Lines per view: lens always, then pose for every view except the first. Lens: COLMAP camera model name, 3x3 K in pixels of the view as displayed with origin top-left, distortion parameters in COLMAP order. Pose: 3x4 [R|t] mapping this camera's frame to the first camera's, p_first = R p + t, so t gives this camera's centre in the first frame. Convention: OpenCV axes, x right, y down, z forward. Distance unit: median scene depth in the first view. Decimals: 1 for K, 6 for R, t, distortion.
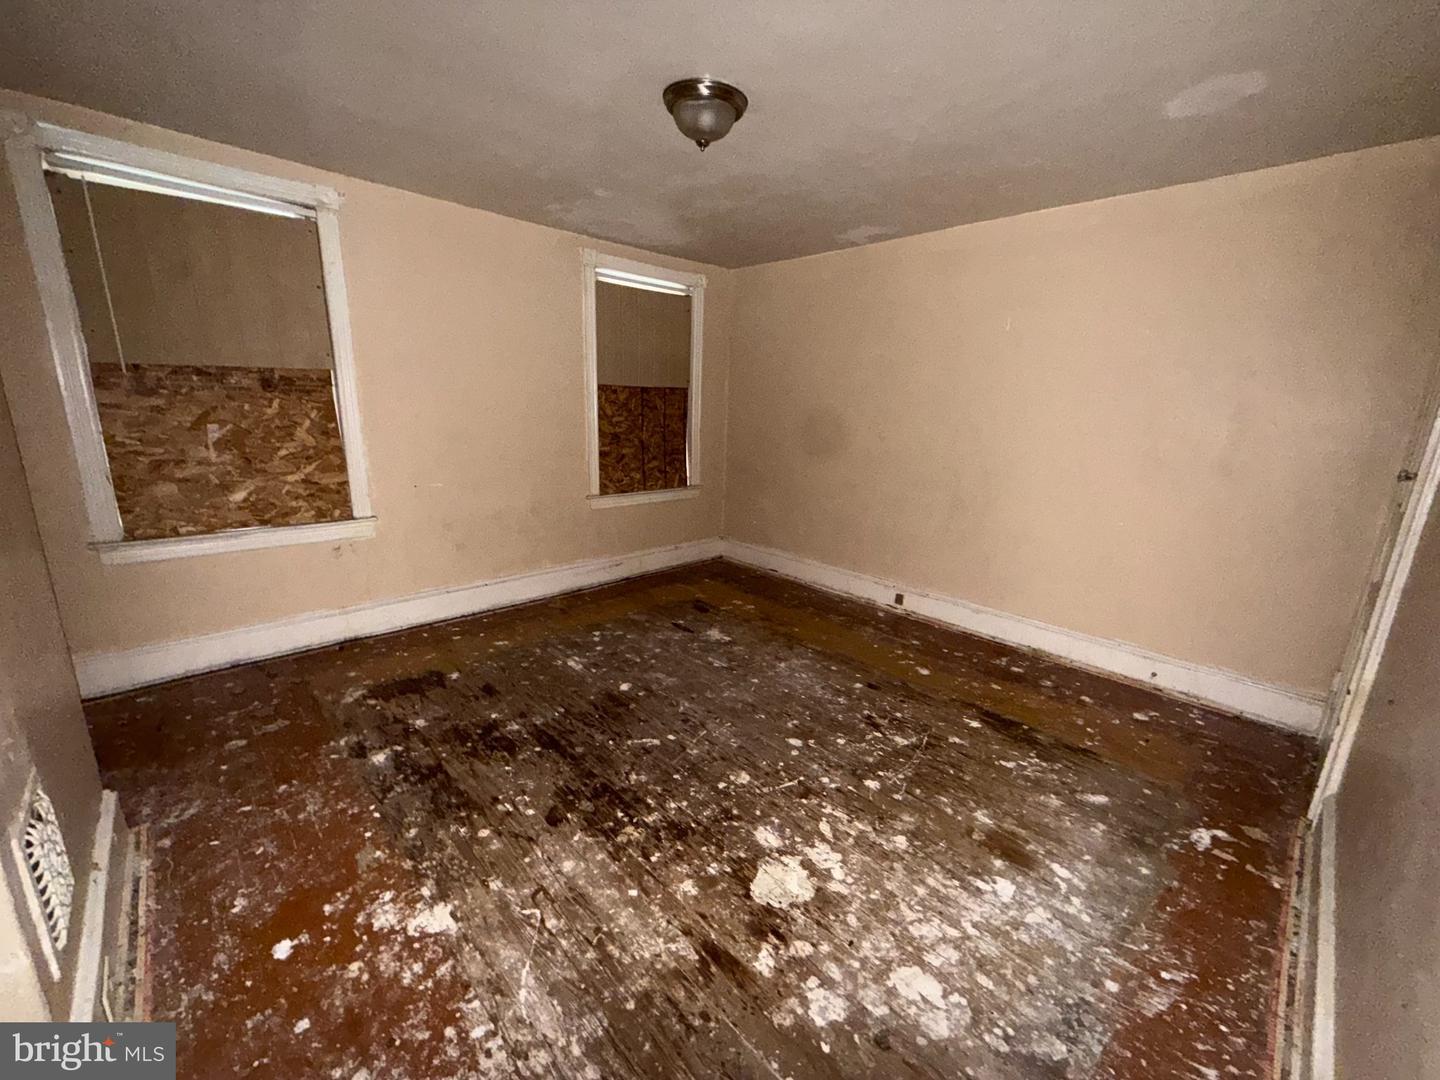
lens RADIAL K [[572.8, 0, 718.9], [0, 572.8, 539.1], [0, 0, 1]] dist [0.001817, -0.000156]
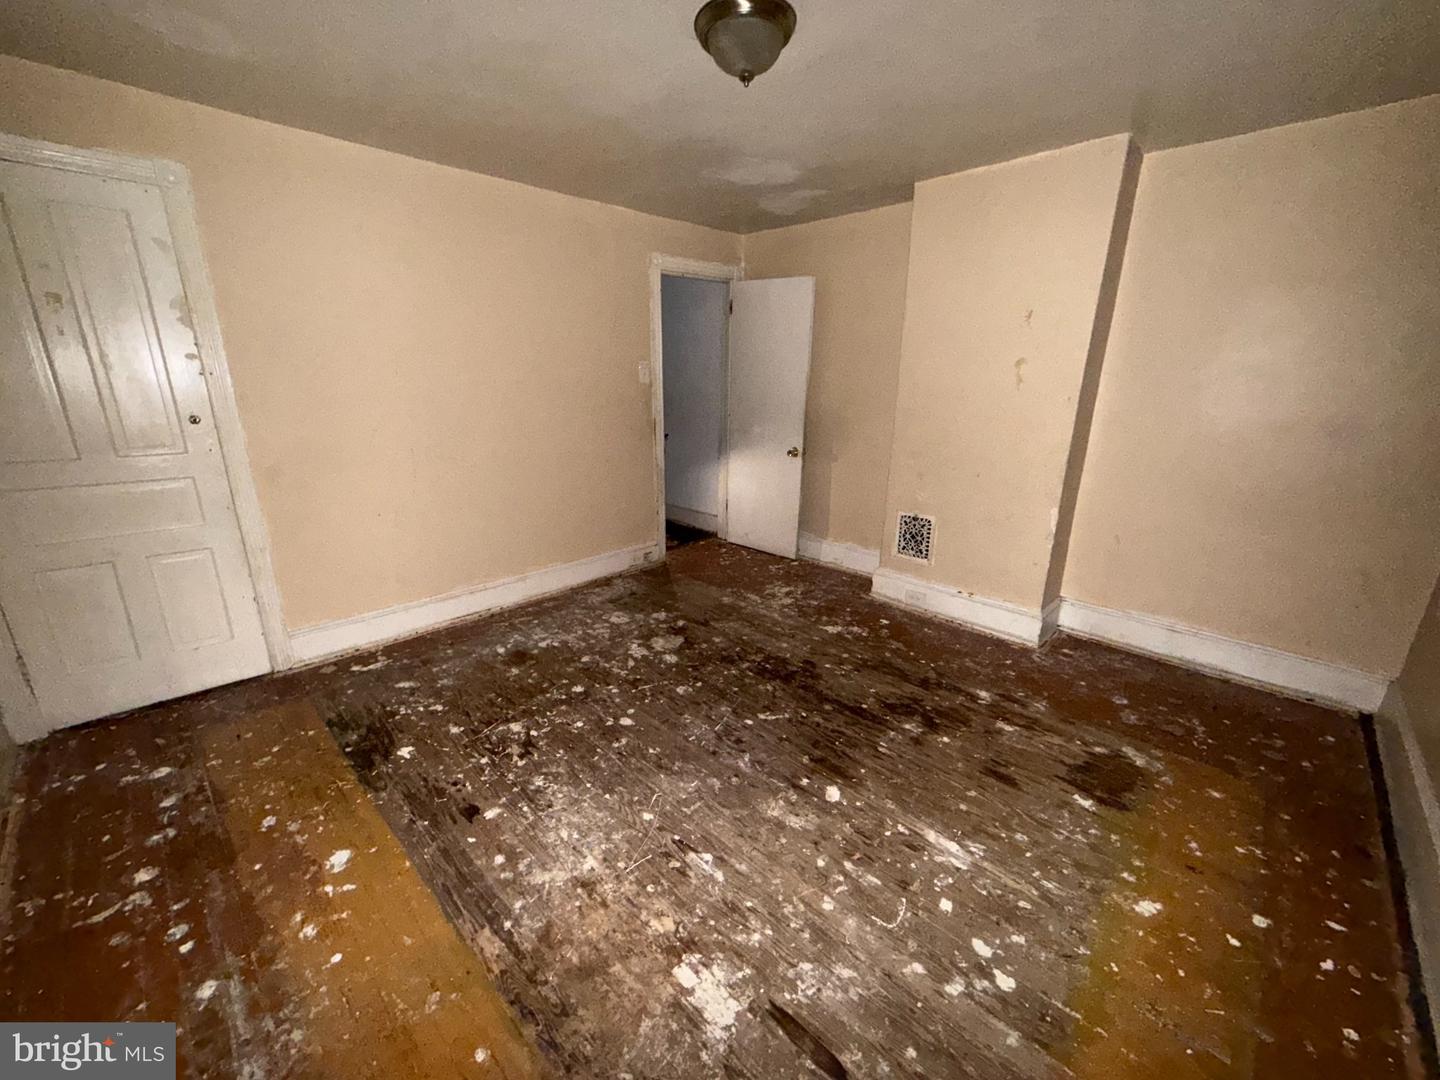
lens RADIAL K [[572.8, 0, 719.8], [0, 572.8, 539.2], [0, 0, 1]] dist [0.001817, -0.000156]
pose [[-0.998537, -0.027839, -0.046348, 0.026949], [-0.047266, 0.865696, 0.498333, -0.491561], [0.026250, 0.499795, -0.865746, 1.937780]]
